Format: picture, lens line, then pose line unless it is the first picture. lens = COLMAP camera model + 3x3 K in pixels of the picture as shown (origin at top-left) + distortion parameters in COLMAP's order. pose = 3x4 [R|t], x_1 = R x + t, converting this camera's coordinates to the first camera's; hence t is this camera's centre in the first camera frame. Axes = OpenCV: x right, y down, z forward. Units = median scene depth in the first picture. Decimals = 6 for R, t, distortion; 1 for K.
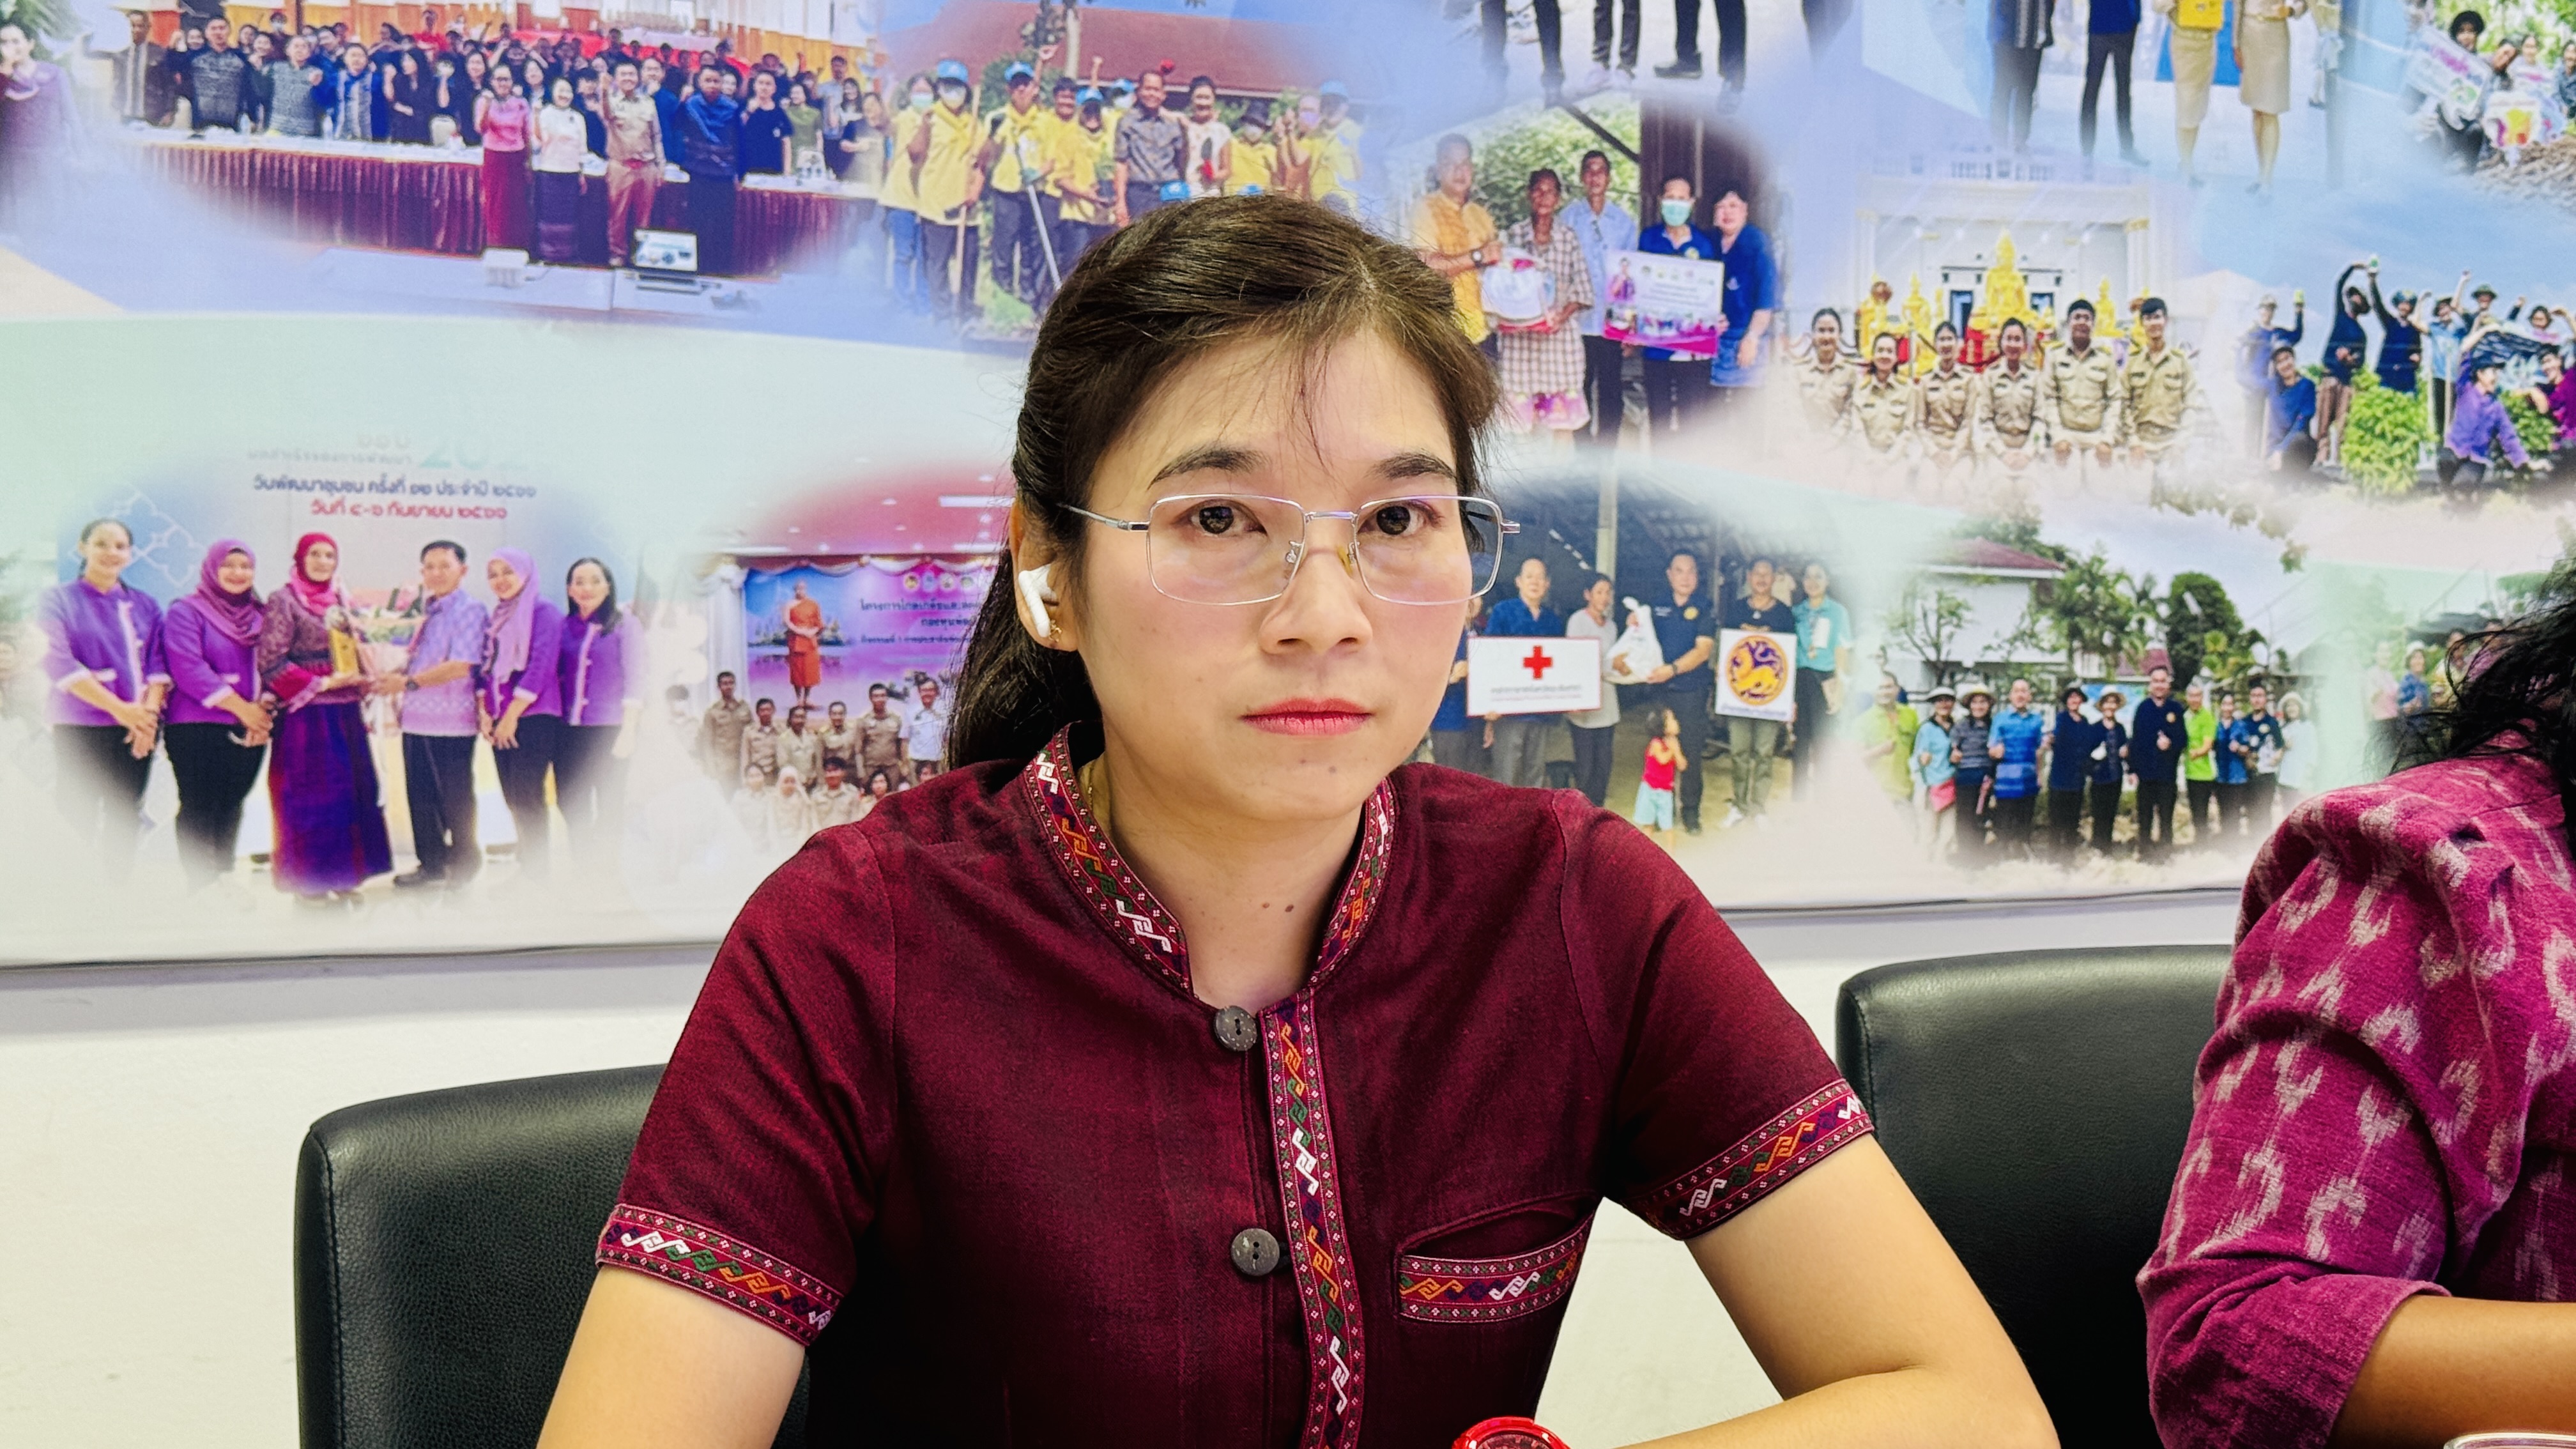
lens RADIAL K [[3589.6, 0, 1416.6], [0, 3589.6, 741.7], [0, 0, 1]] dist [0.118612, 0.000000]
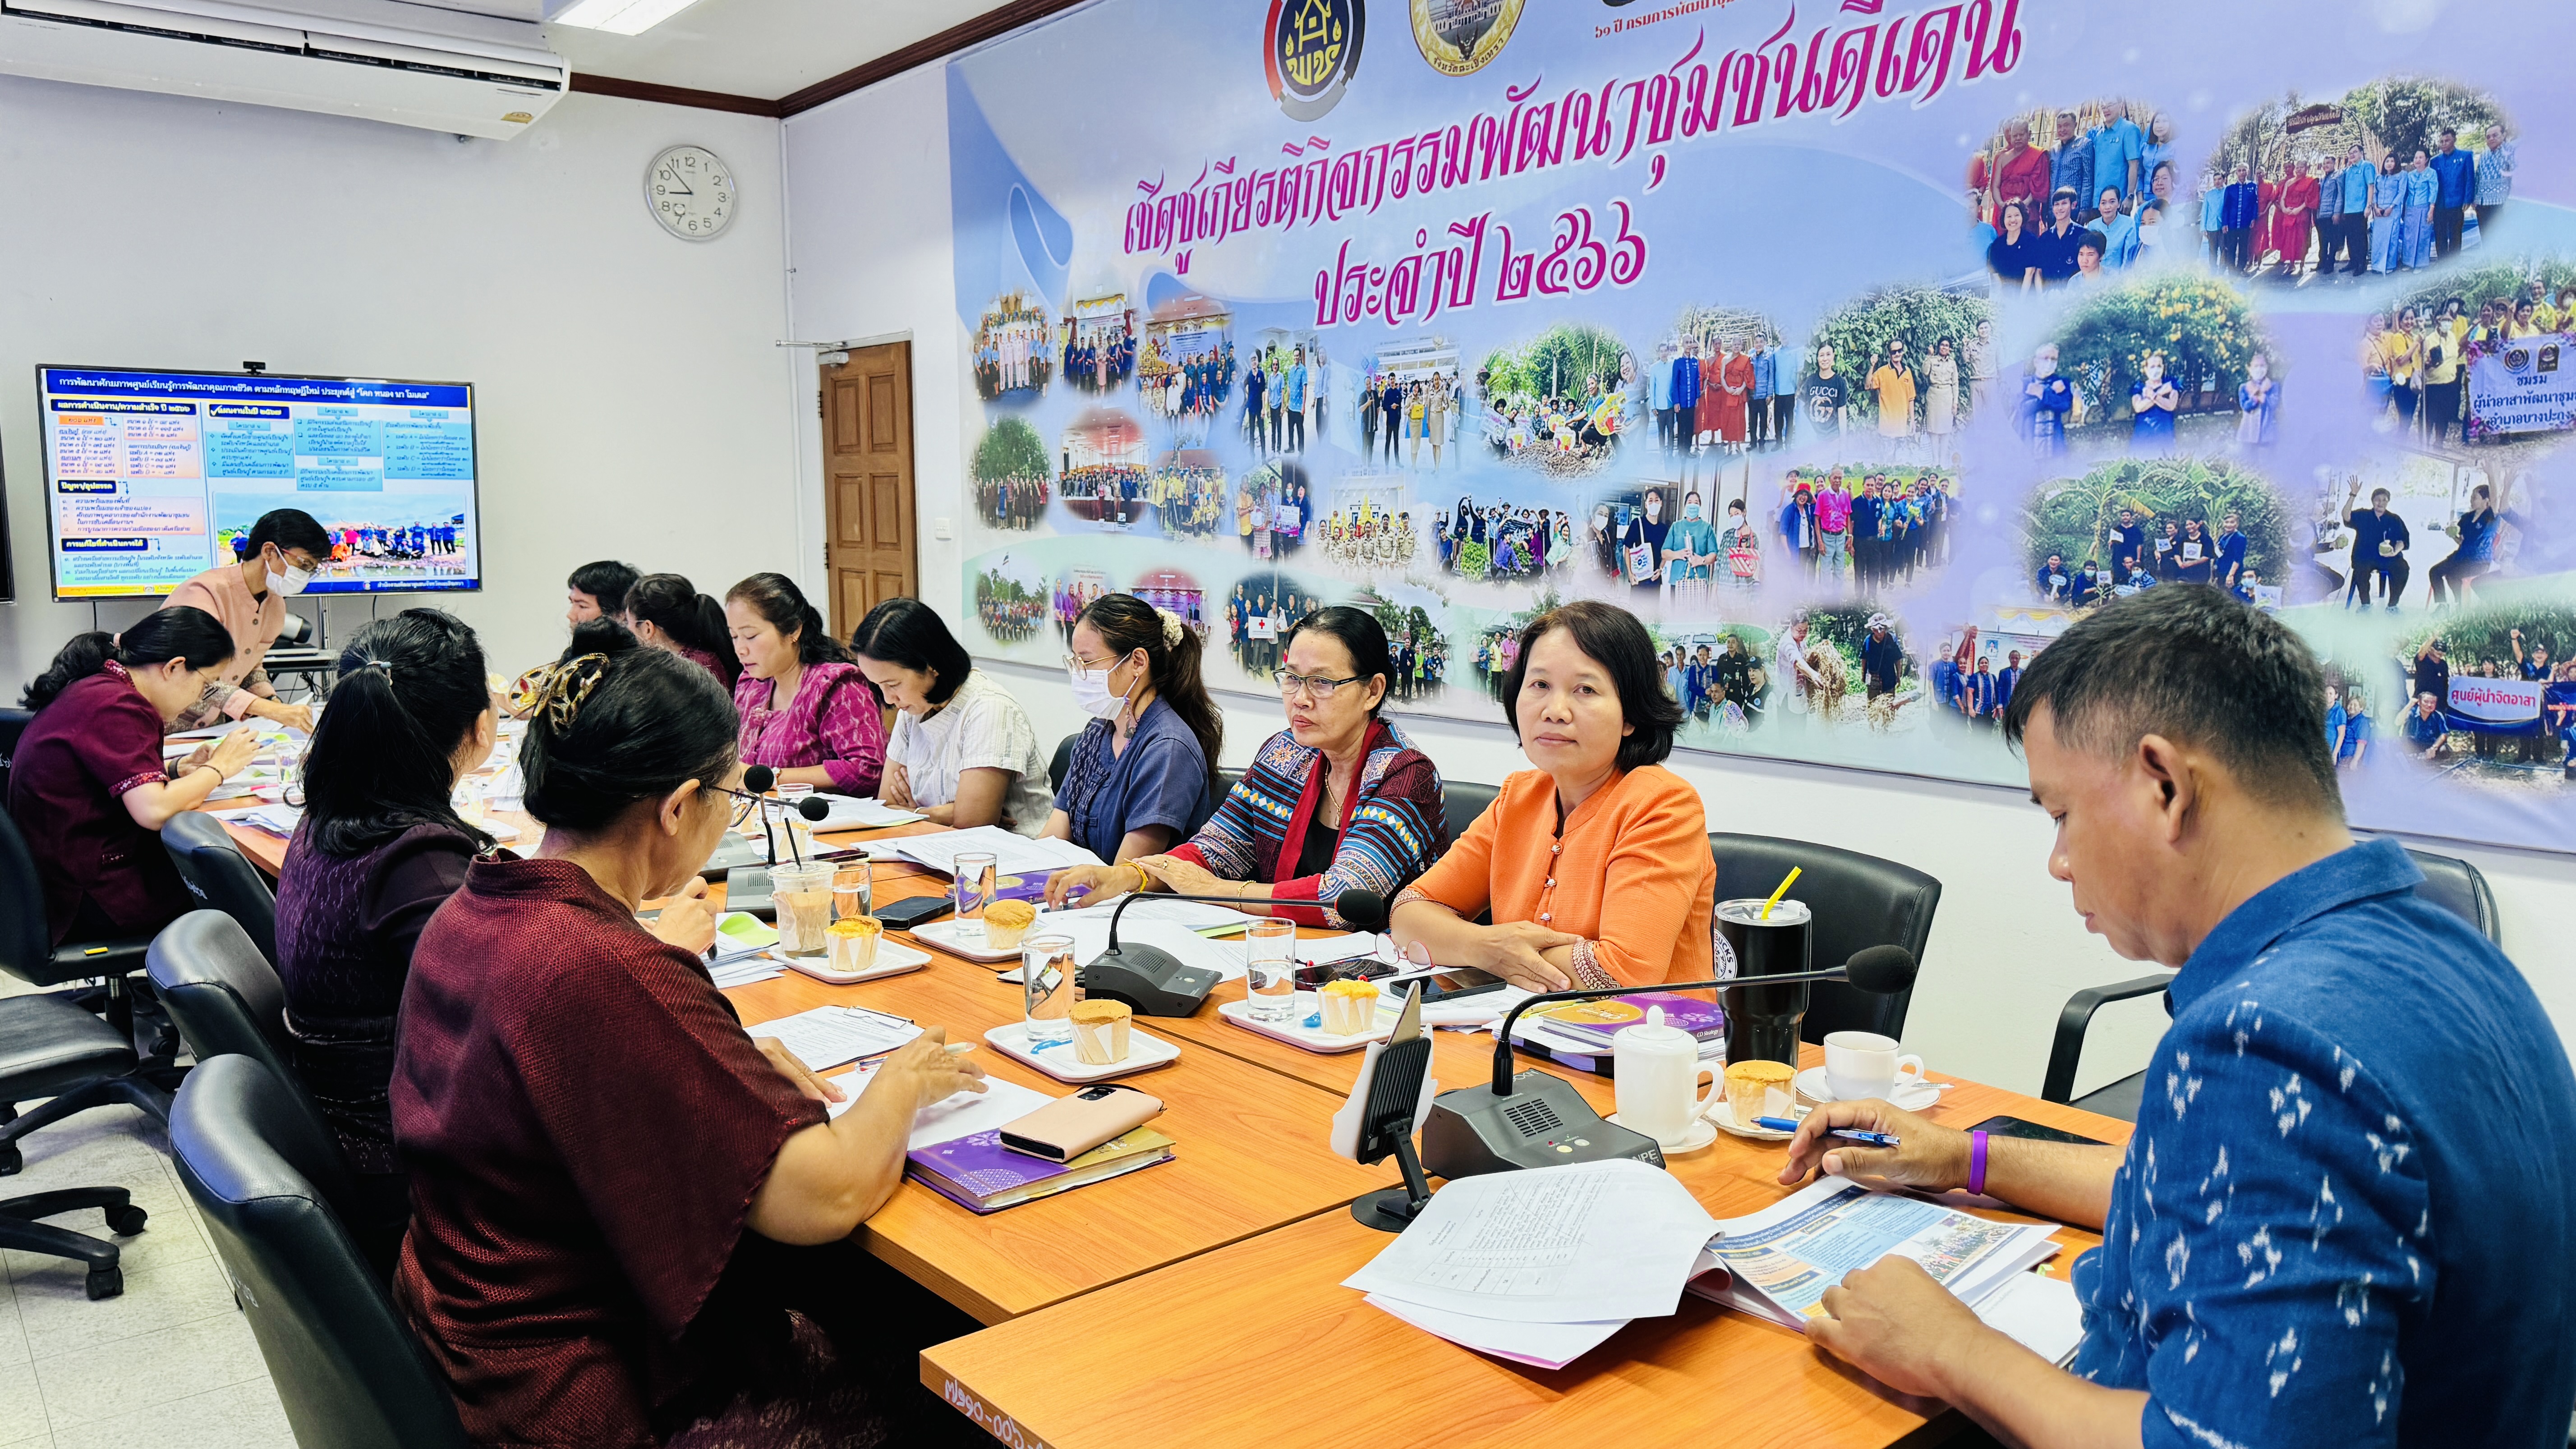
lens RADIAL K [[1792.3, 0, 1306.5], [0, 1792.3, 732.4], [0, 0, 1]] dist [0.086477, -0.104928]
pose [[0.253389, 0.116254, -0.960354, 1.701628], [-0.031909, 0.993217, 0.111813, -0.111490], [0.966838, 0.002312, 0.255379, 0.582635]]
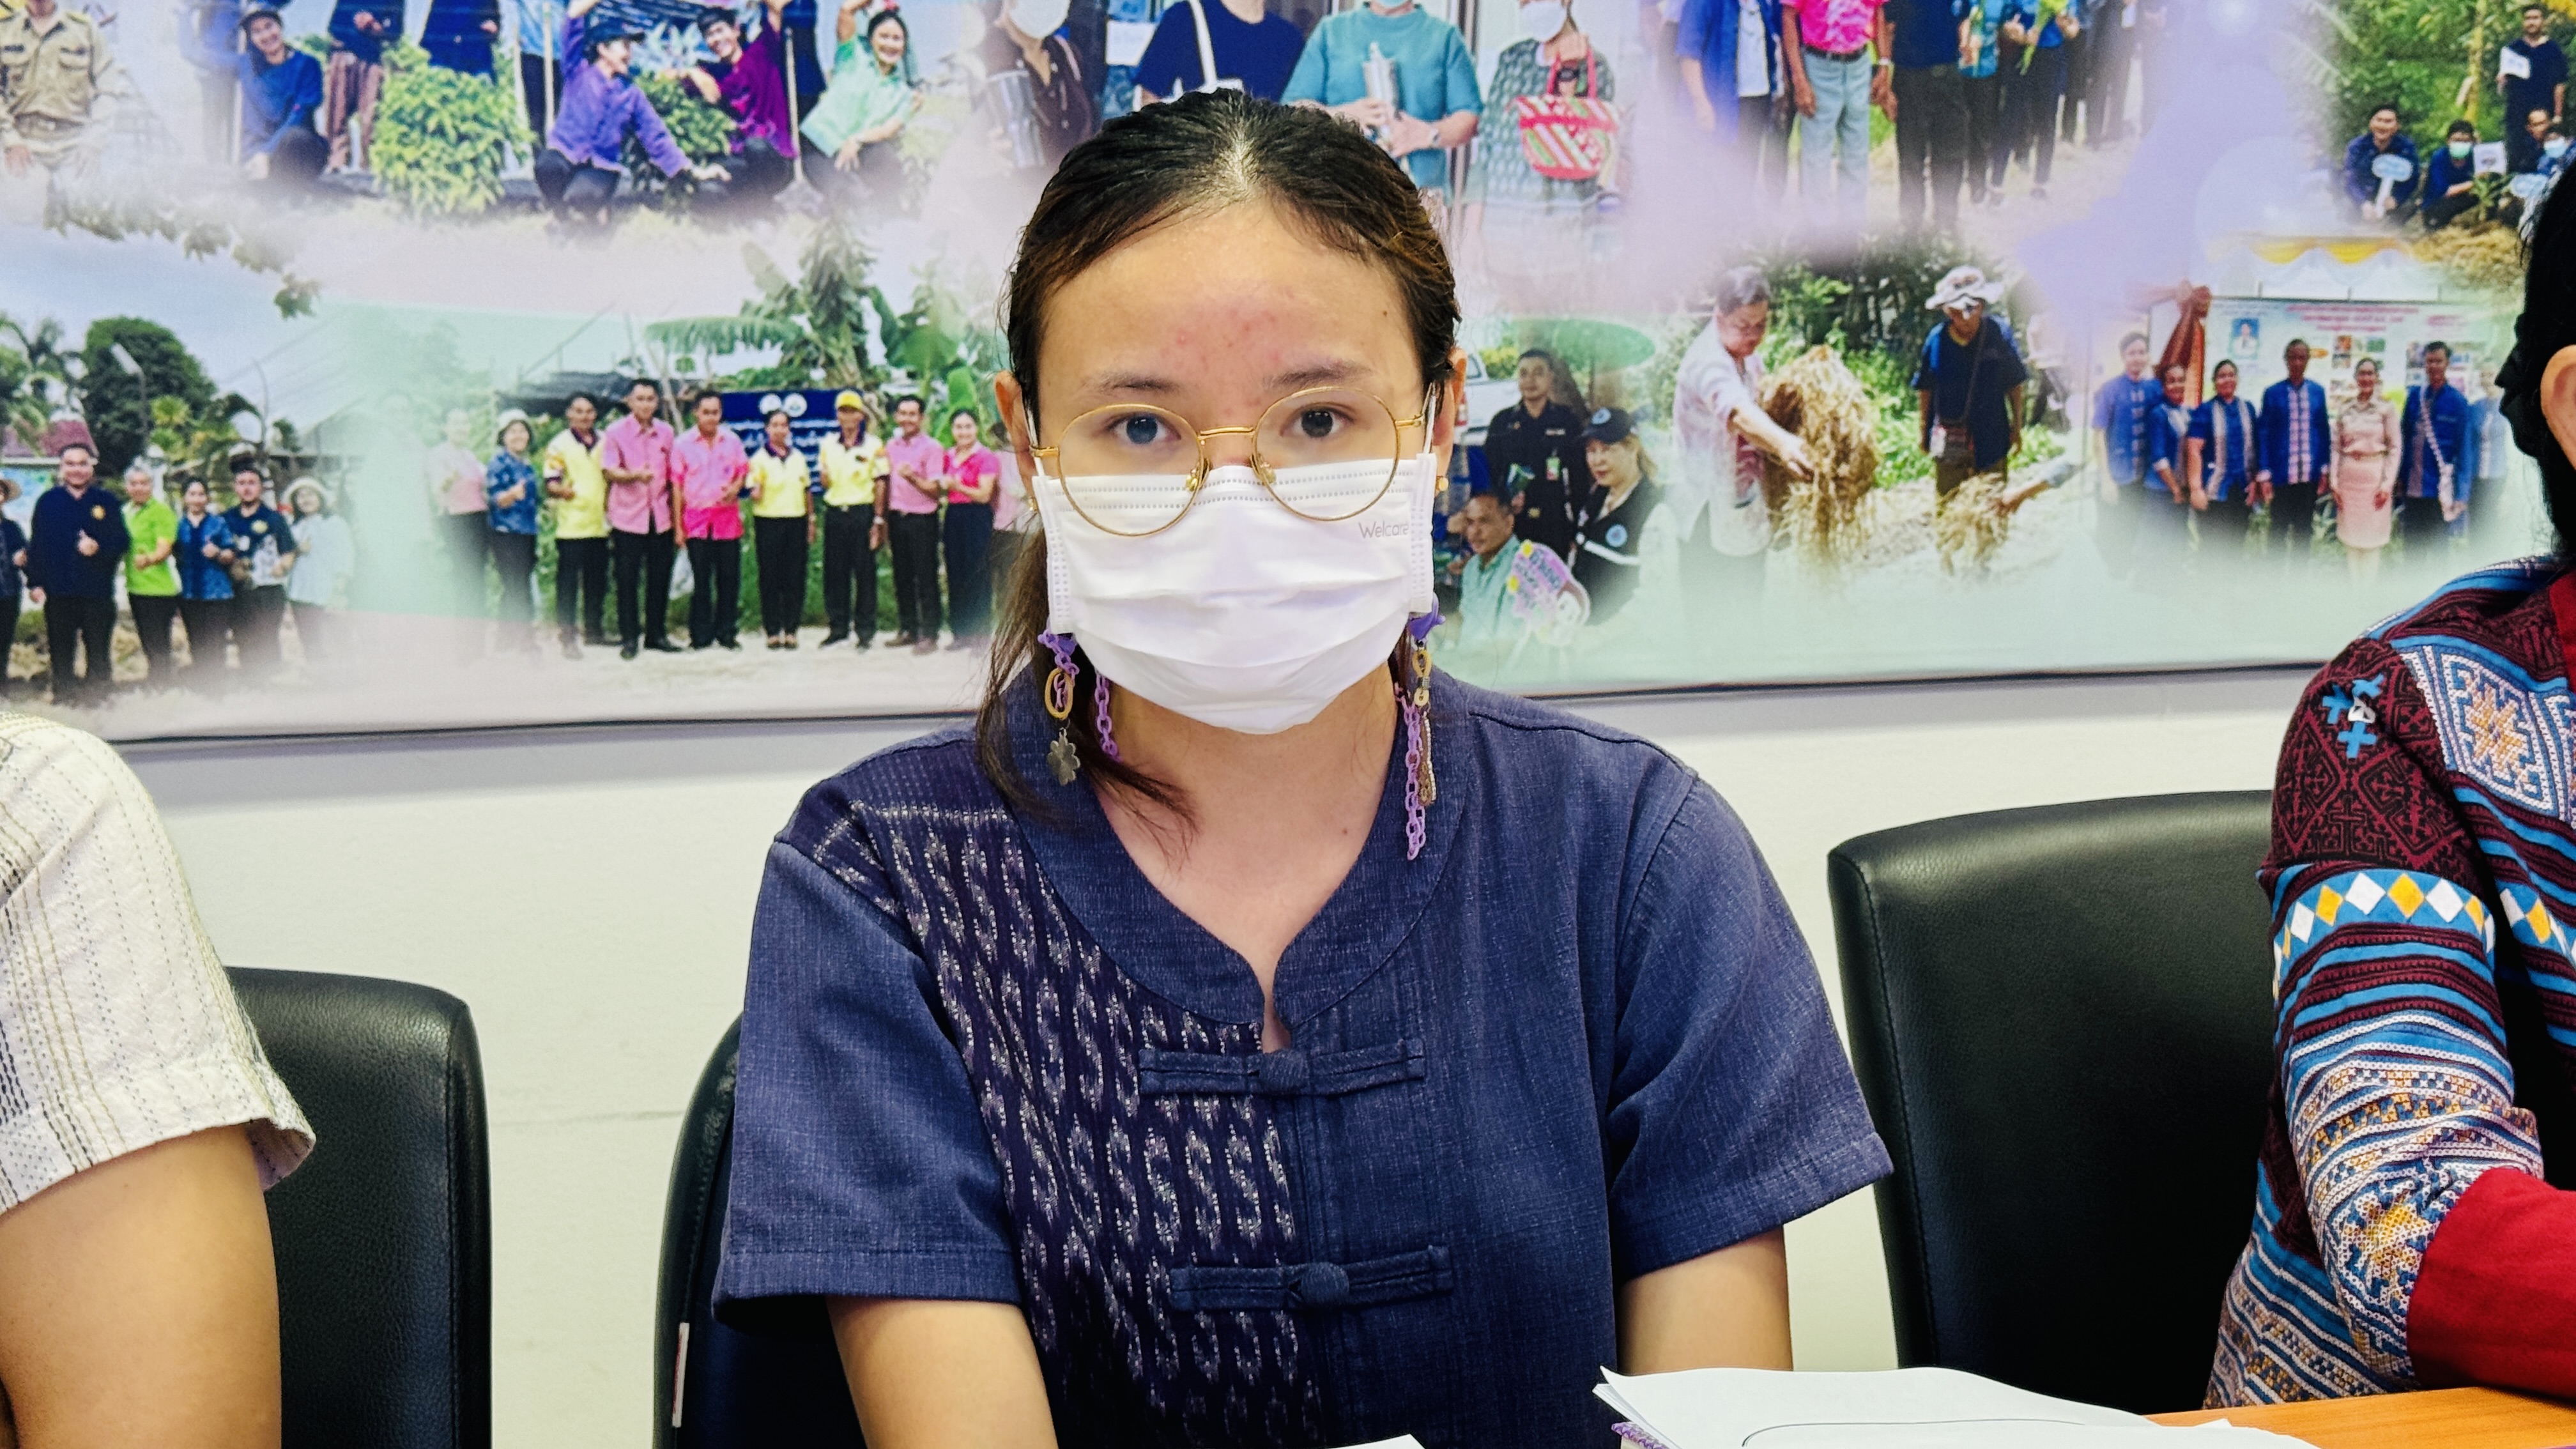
lens RADIAL K [[3589.6, 0, 1285.2], [0, 3589.6, 767.4], [0, 0, 1]] dist [0.118612, 0.000000]
pose [[0.988732, 0.013340, -0.149101, 0.604774], [-0.000271, 0.996180, 0.087328, -0.021340], [0.149696, -0.086303, 0.984958, 0.305776]]
